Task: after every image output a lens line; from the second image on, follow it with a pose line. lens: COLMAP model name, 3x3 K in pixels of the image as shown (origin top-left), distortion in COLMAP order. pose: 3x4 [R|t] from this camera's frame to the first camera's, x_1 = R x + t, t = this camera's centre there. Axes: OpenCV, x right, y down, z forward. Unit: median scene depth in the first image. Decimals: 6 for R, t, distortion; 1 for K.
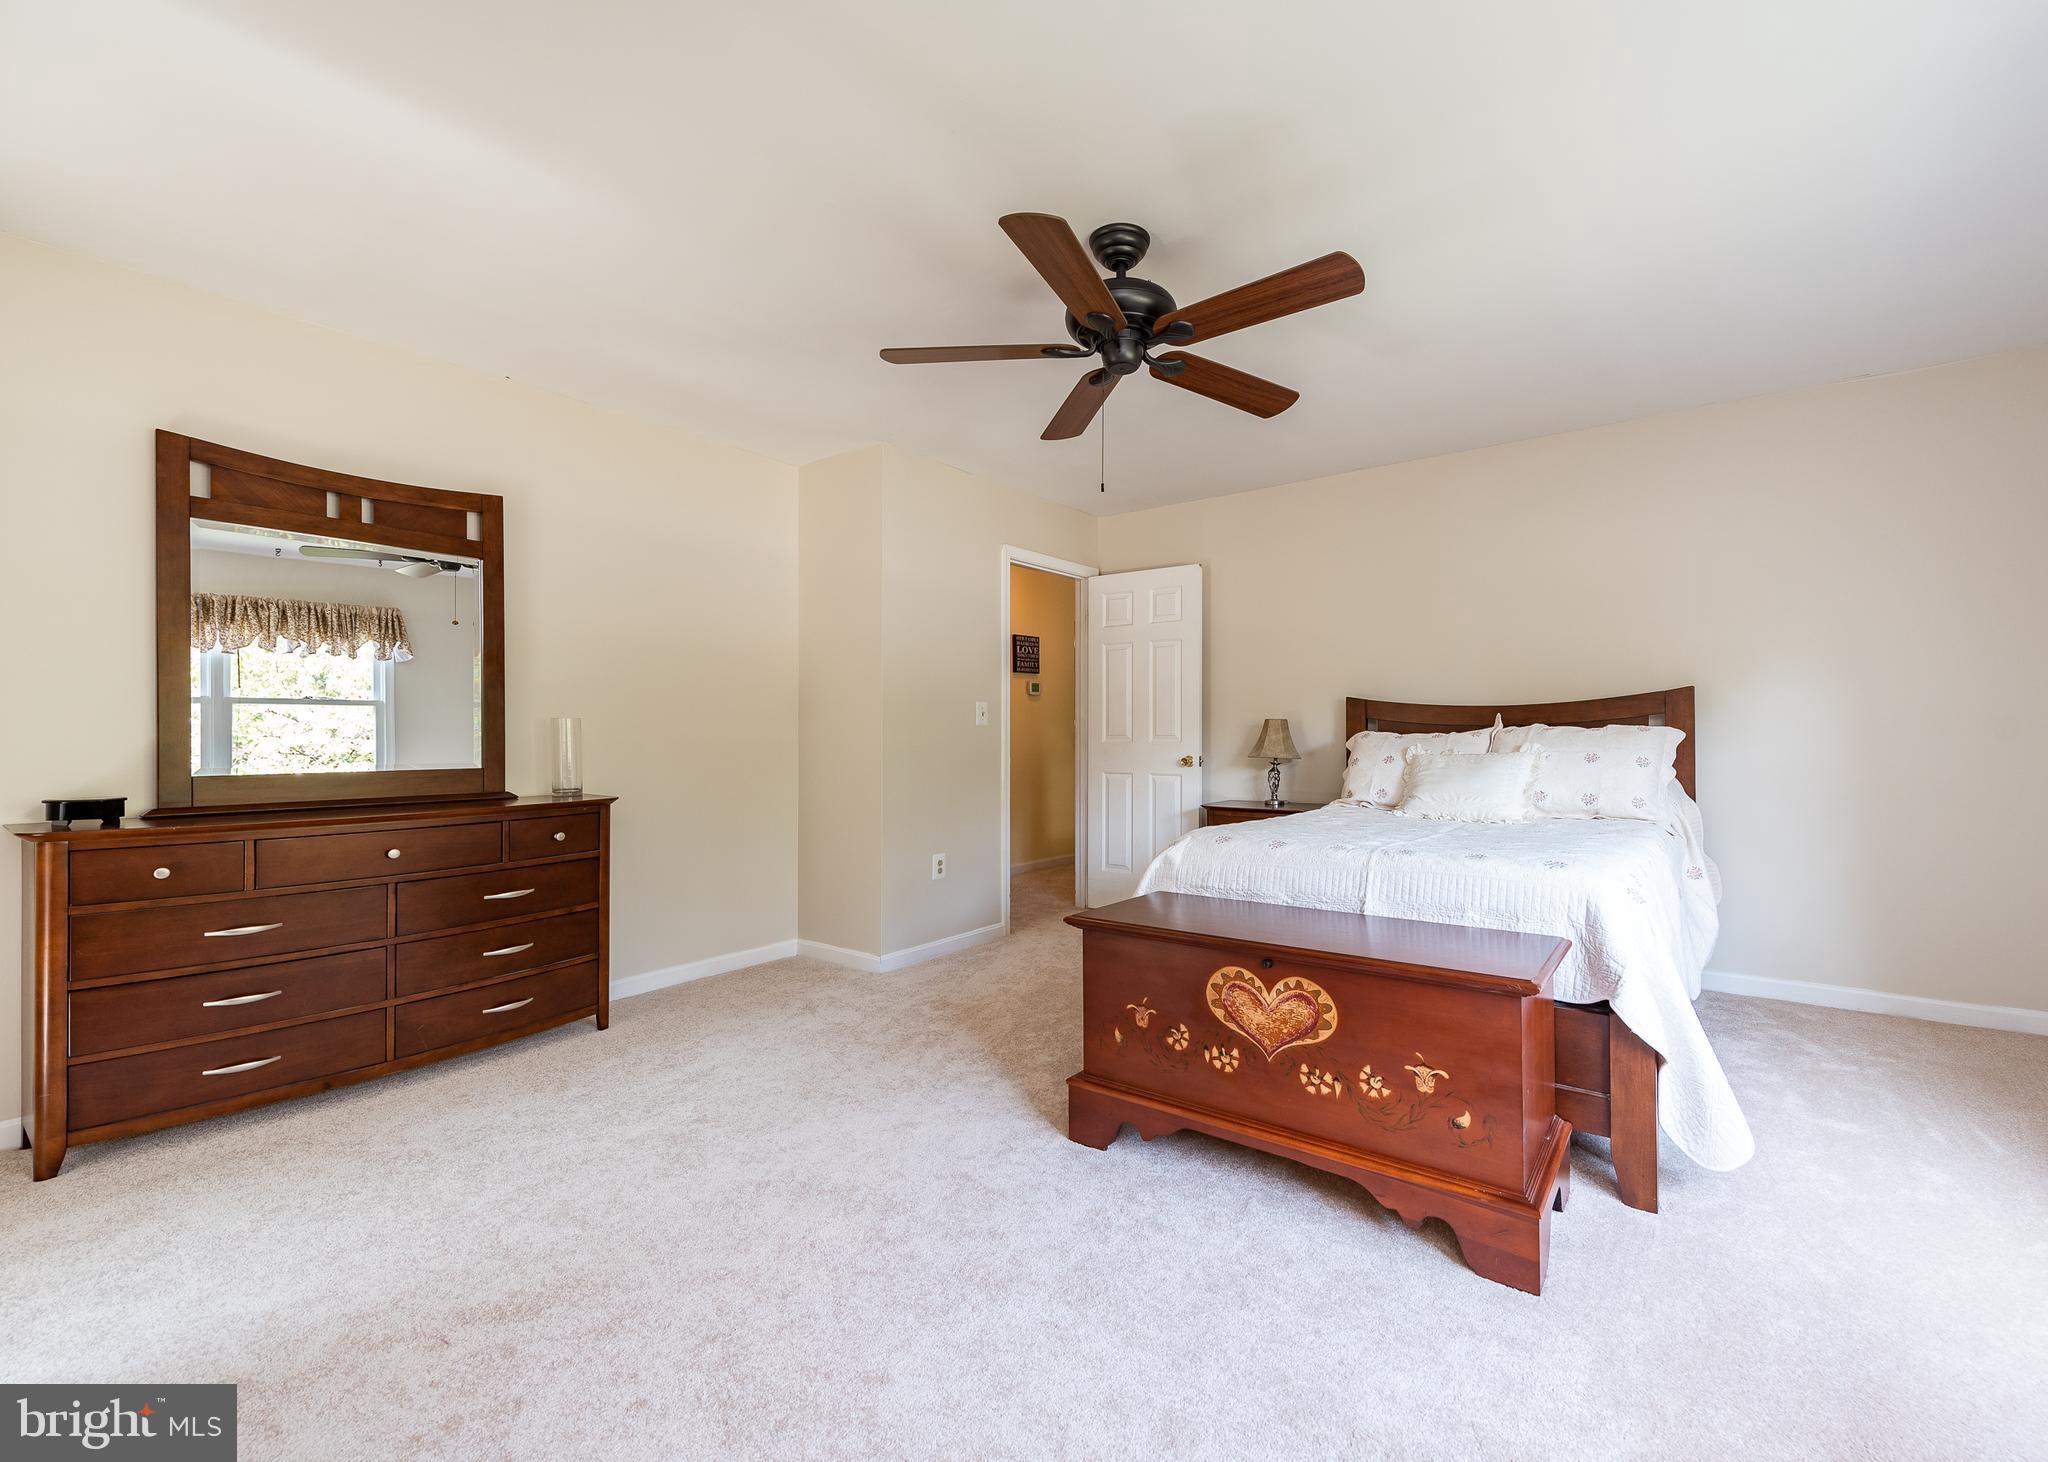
lens RADIAL K [[854.3, 0, 1018.6], [0, 854.3, 735.8], [0, 0, 1]] dist [0.001499, -0.005413]
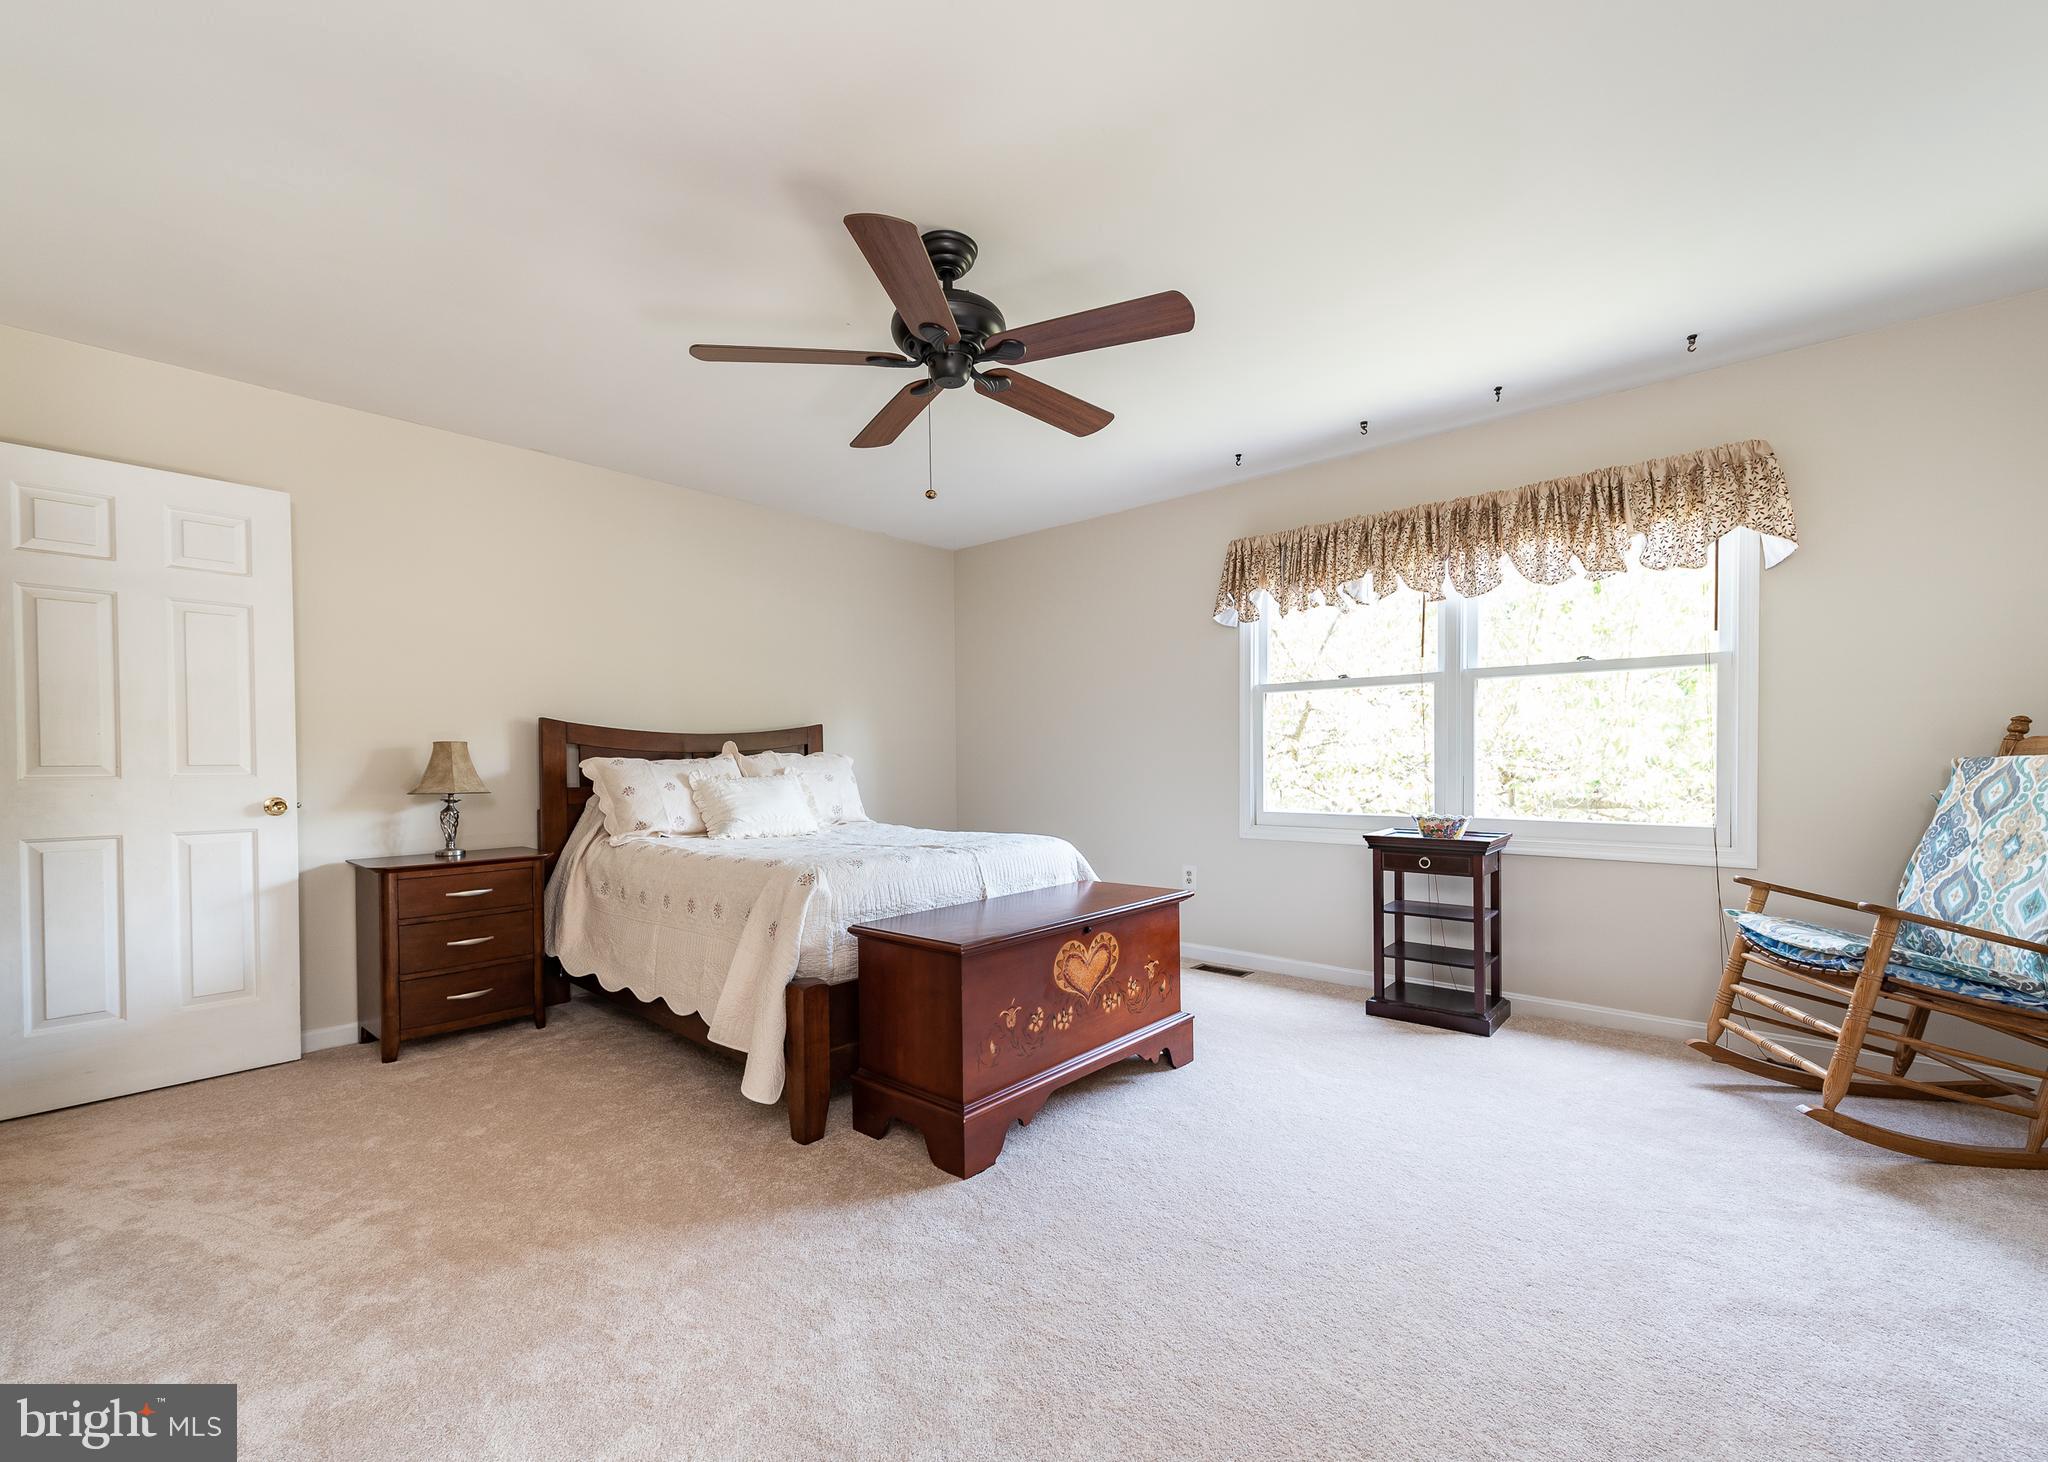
lens RADIAL K [[918.7, 0, 1045.7], [0, 918.7, 774.8], [0, 0, 1]] dist [0.000791, -0.000065]
pose [[0.031256, -0.013155, 0.999425, -1.038731], [0.010764, 0.999860, 0.012825, 0.010214], [-0.999453, 0.010357, 0.031393, 0.951094]]
